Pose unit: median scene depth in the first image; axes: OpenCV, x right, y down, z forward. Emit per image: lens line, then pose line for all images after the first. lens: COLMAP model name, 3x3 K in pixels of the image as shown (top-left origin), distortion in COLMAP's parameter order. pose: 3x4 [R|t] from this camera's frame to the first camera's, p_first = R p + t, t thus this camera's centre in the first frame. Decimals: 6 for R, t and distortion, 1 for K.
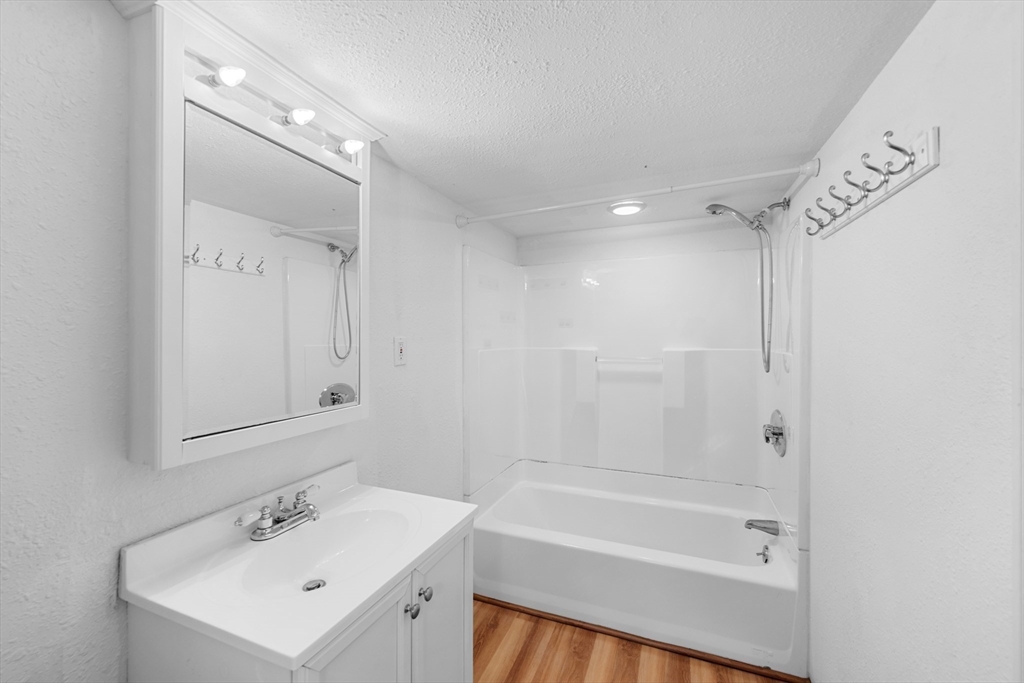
lens RADIAL K [[406.1, 0, 507.1], [0, 406.1, 337.8], [0, 0, 1]] dist [0.005793, 0.000072]
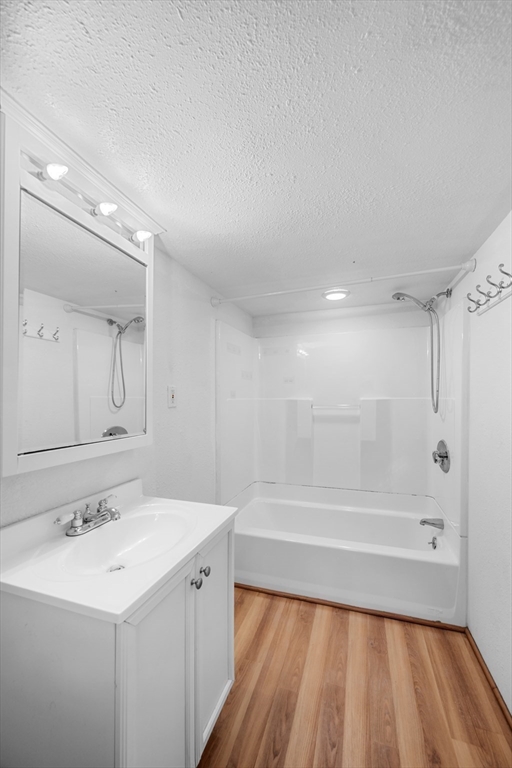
lens RADIAL K [[304.5, 0, 206.4], [0, 304.5, 427.7], [0, 0, 1]] dist [0.005793, 0.000072]
pose [[0.997626, -0.000166, 0.068863, -0.226449], [0.000268, 0.999999, -0.001475, 0.139194], [-0.068863, 0.001490, 0.997625, 0.003993]]
